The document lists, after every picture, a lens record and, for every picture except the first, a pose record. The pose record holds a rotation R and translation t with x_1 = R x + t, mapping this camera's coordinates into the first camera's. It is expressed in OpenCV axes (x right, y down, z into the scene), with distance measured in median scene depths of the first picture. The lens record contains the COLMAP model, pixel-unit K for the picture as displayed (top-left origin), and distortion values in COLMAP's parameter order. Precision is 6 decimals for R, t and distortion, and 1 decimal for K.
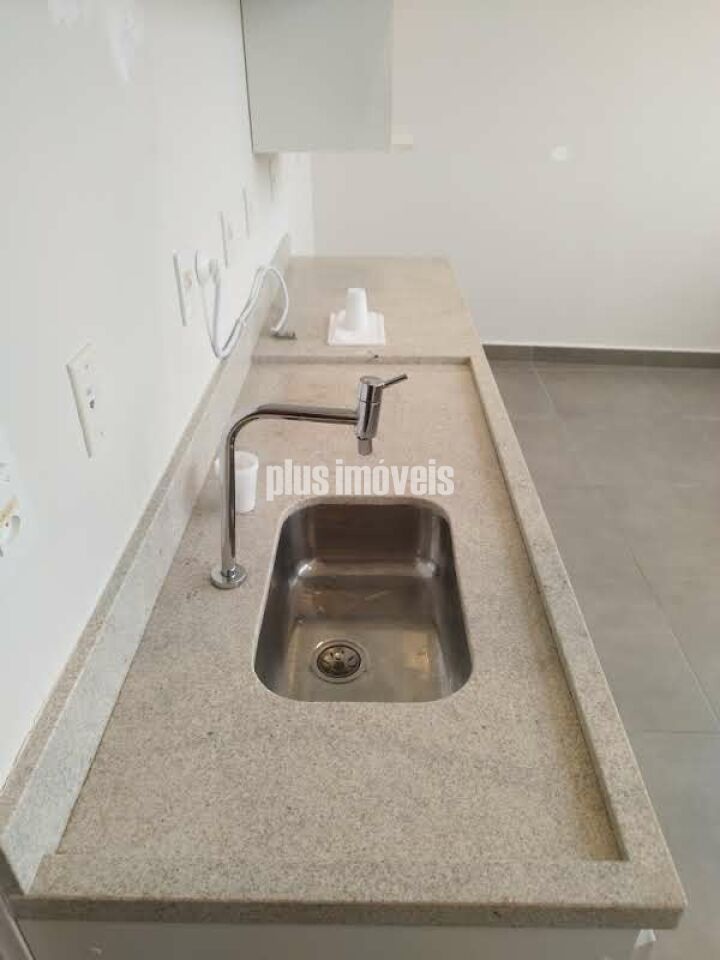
lens RADIAL K [[683.3, 0, 360.4], [0, 683.3, 477.7], [0, 0, 1]] dist [-0.000296, -0.000265]
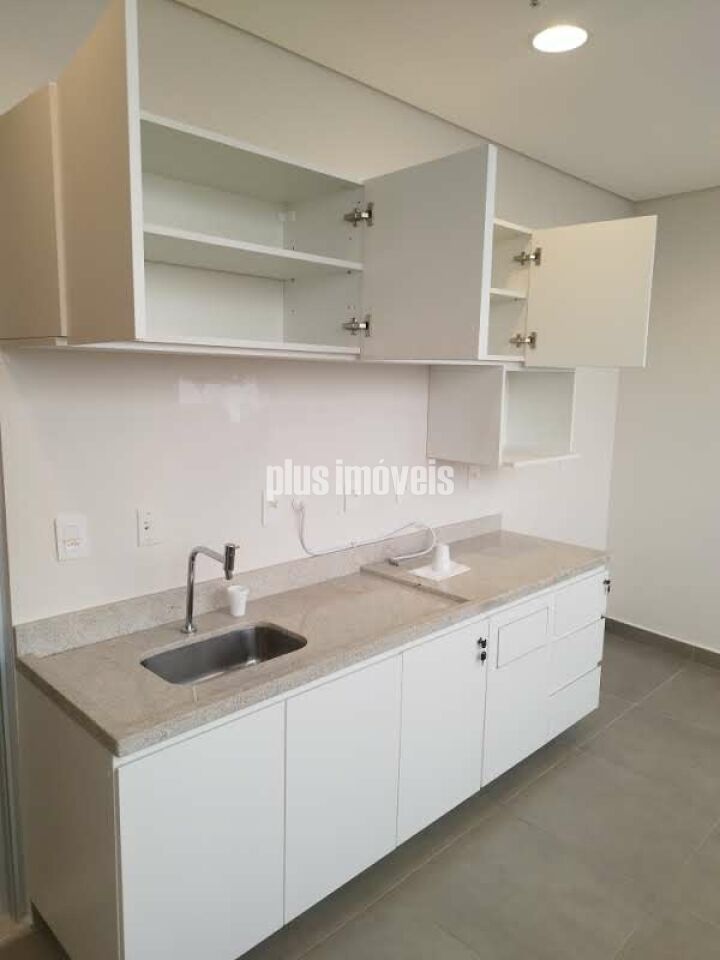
lens RADIAL K [[683.3, 0, 358.7], [0, 683.3, 479.2], [0, 0, 1]] dist [-0.000296, -0.000265]
pose [[0.713081, 0.124364, -0.689963, 0.908296], [-0.384321, 0.892436, -0.236339, 0.018604], [0.586355, 0.433696, 0.684175, -0.185495]]
